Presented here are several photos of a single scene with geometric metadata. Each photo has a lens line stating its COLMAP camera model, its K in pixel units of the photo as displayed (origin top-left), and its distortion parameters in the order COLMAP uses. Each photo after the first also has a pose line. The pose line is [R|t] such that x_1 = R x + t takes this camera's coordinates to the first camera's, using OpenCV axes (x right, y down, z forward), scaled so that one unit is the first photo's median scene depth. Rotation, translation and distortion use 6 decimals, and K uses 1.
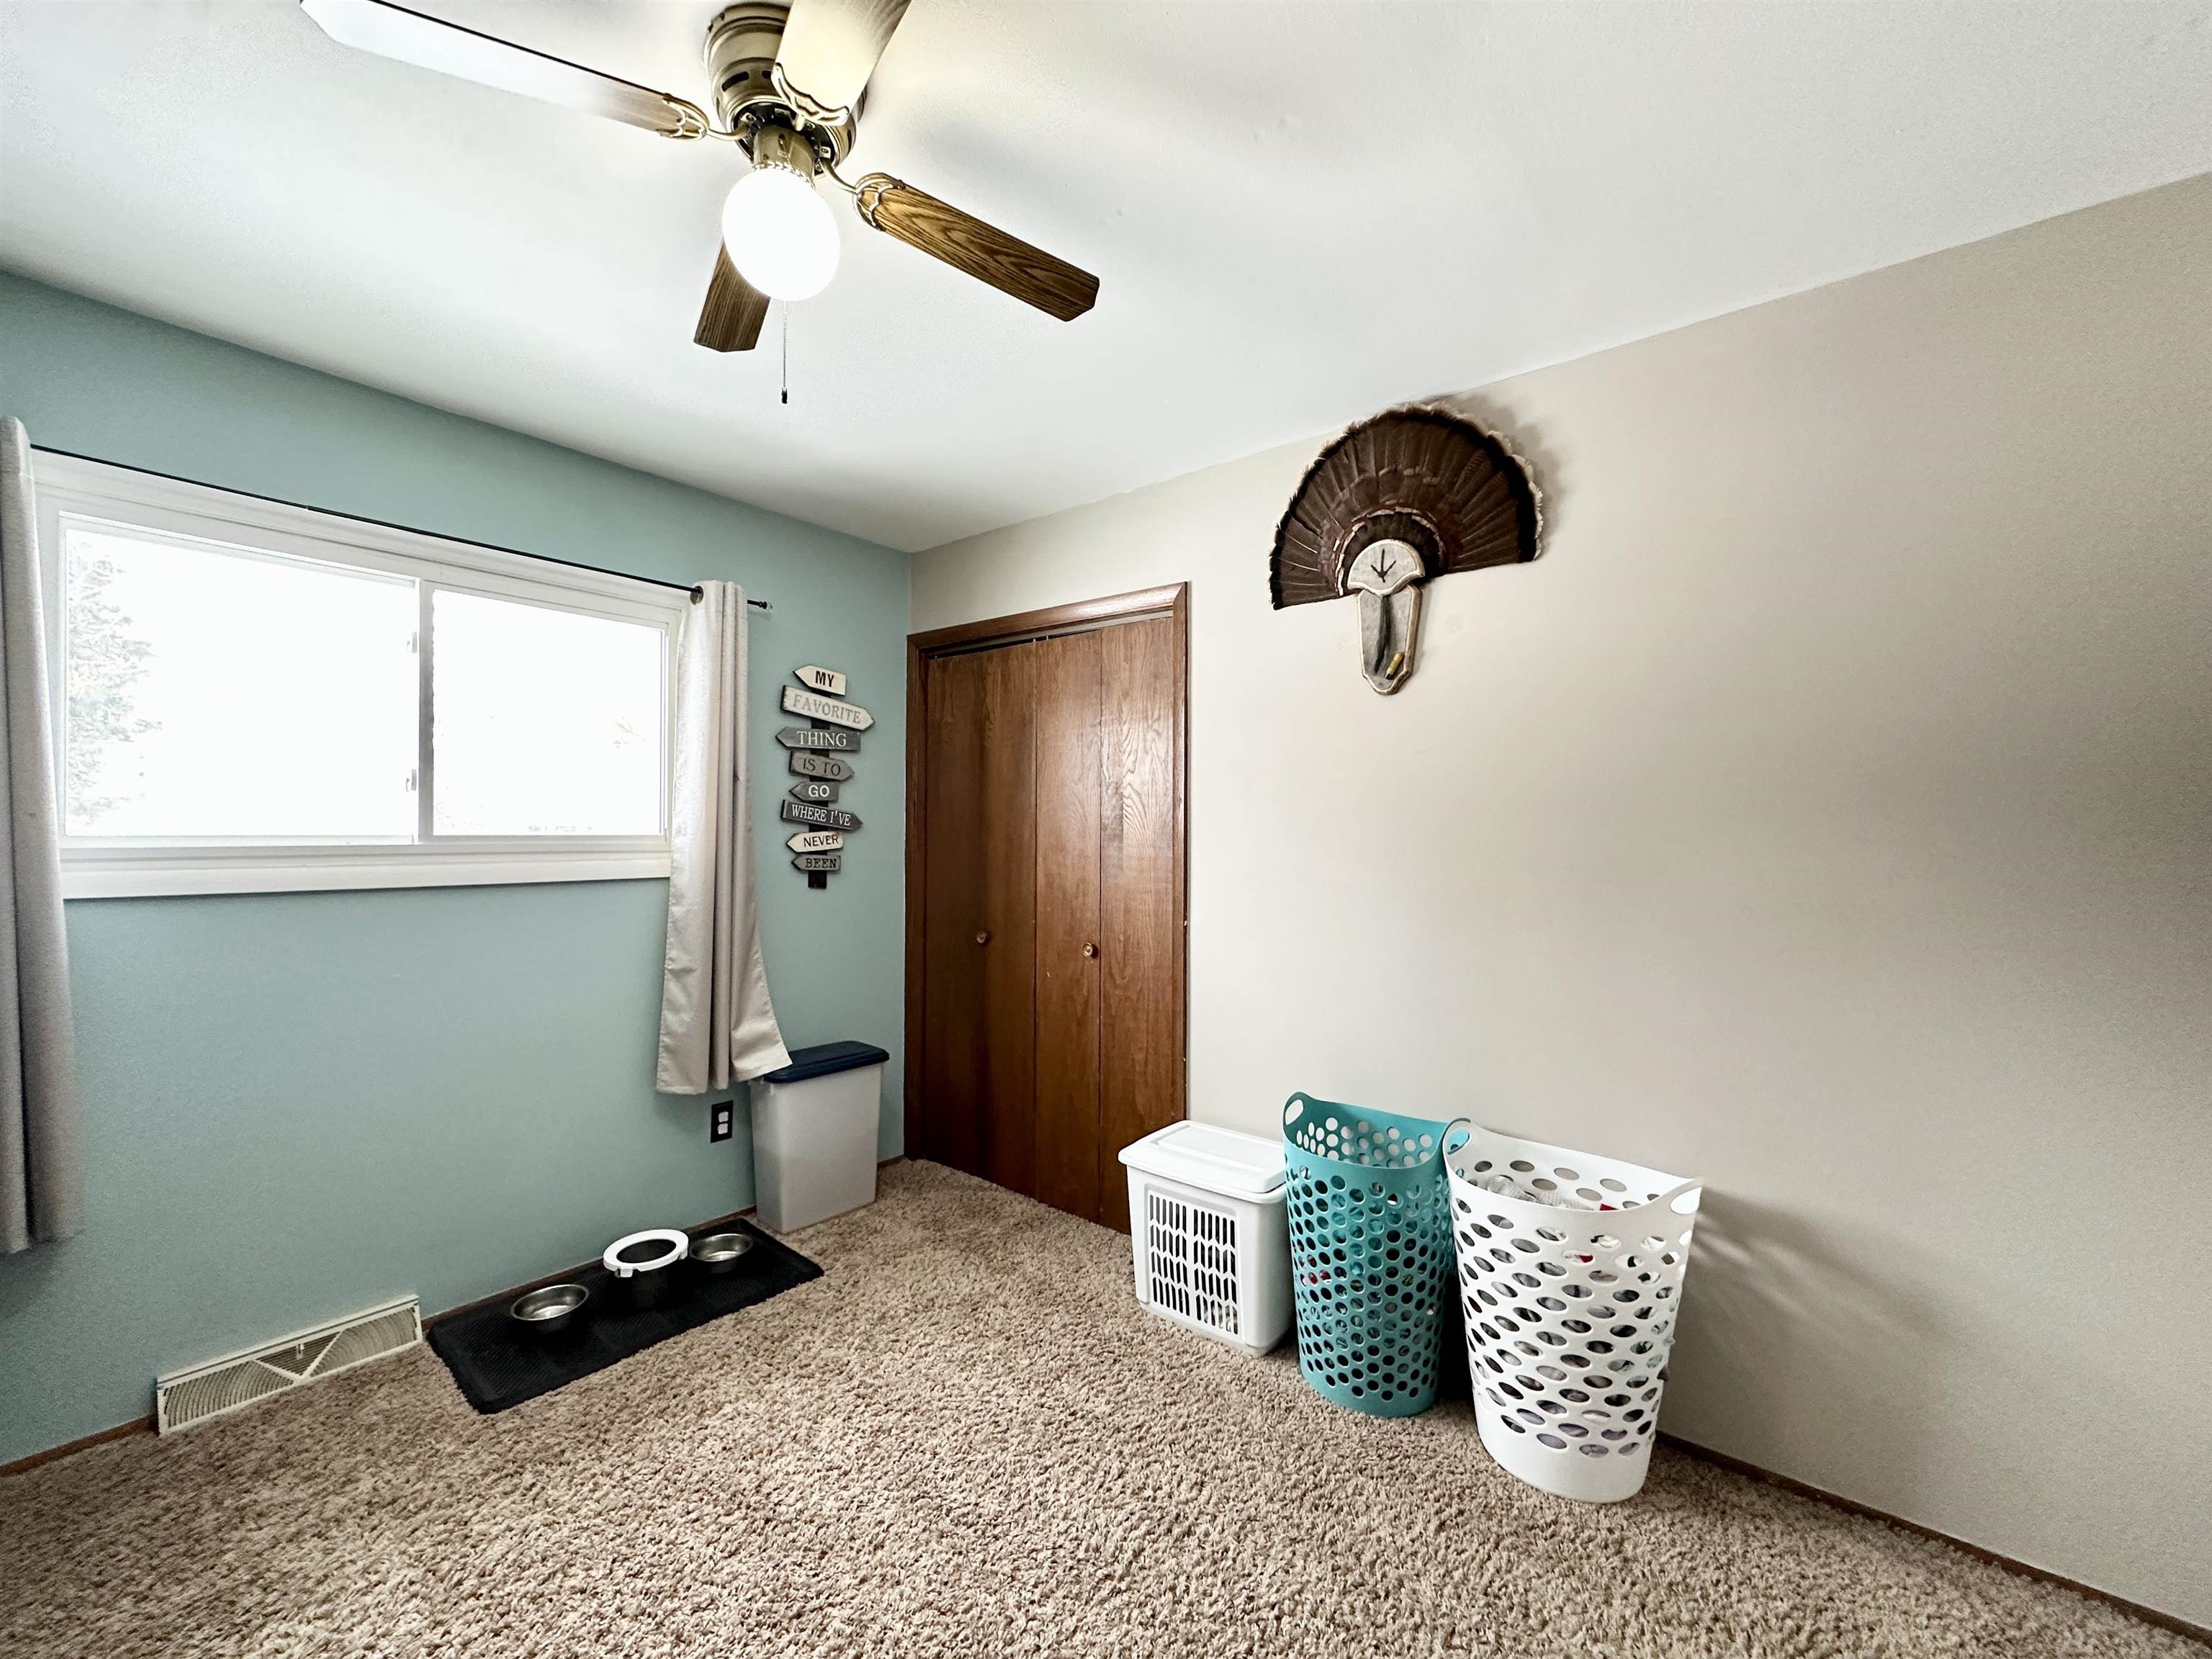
lens RADIAL K [[882.0, 0, 1106.1], [0, 882.0, 832.6], [0, 0, 1]] dist [0.000243, 0.000059]
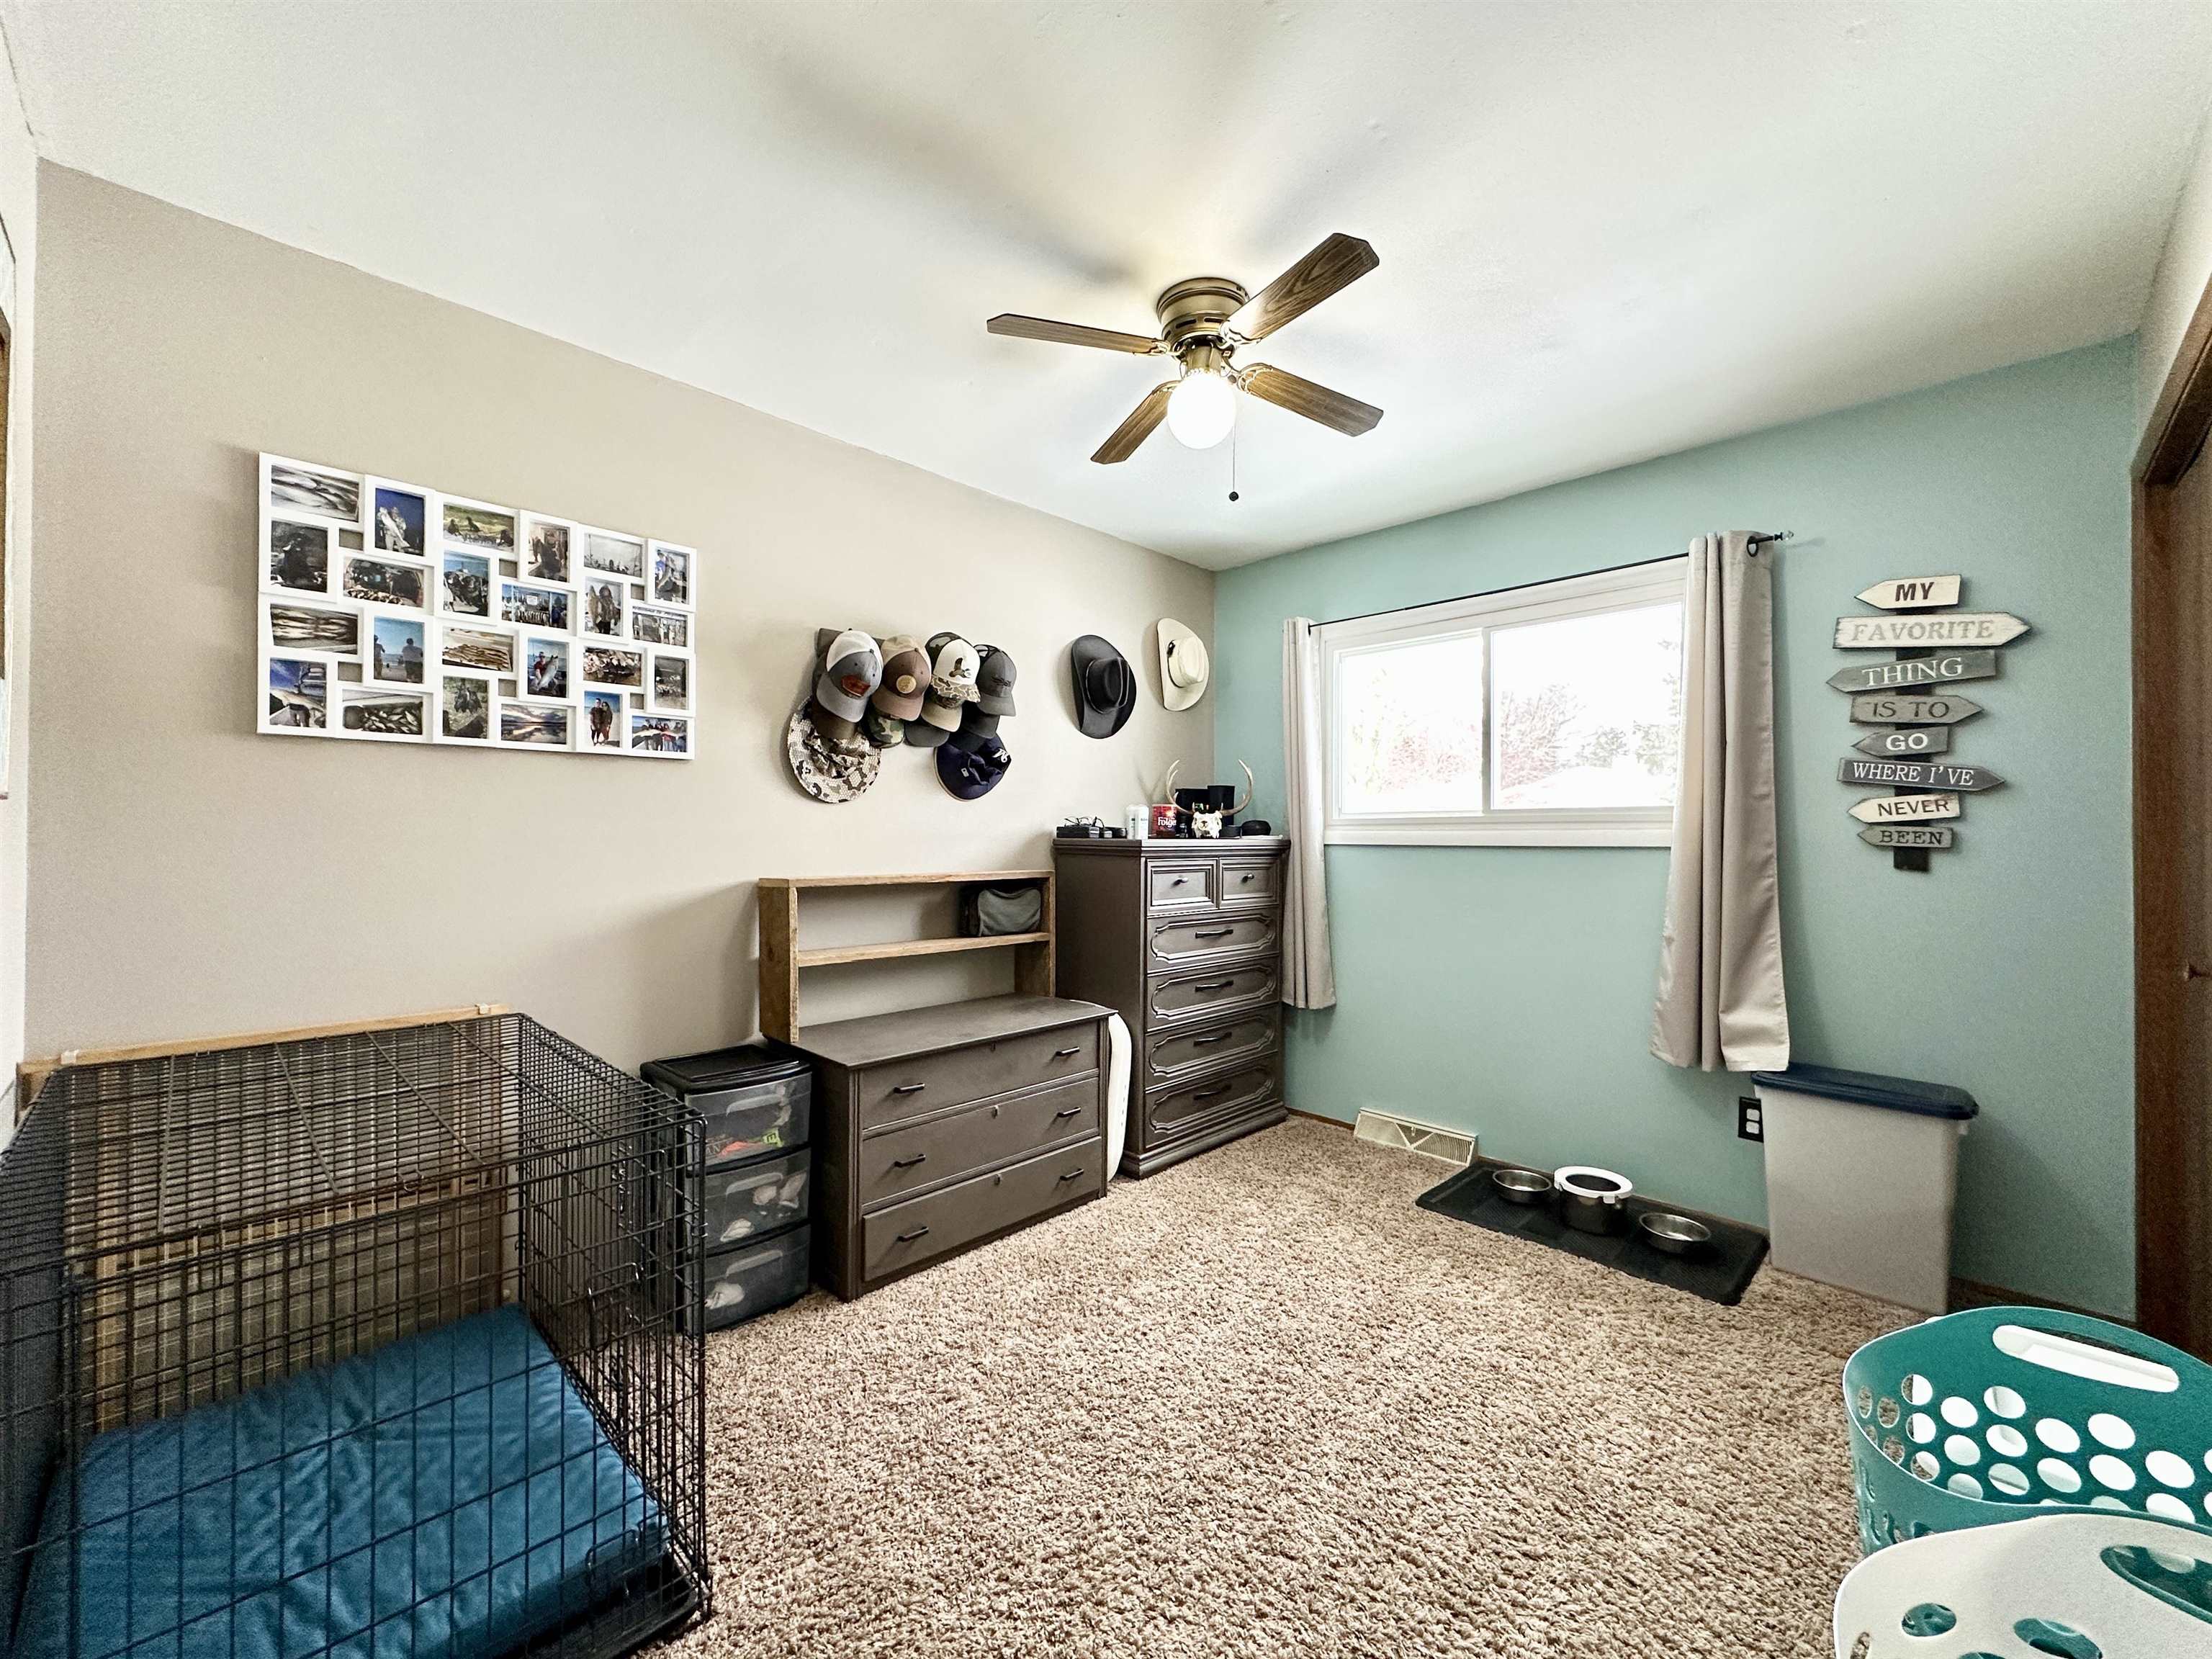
lens RADIAL K [[882.0, 0, 1106.1], [0, 882.0, 832.6], [0, 0, 1]] dist [0.000243, 0.000059]
pose [[-0.096347, -0.015801, -0.995222, 0.519462], [-0.008789, 0.999849, -0.015023, 0.050775], [0.995309, 0.007300, -0.096472, 0.412439]]
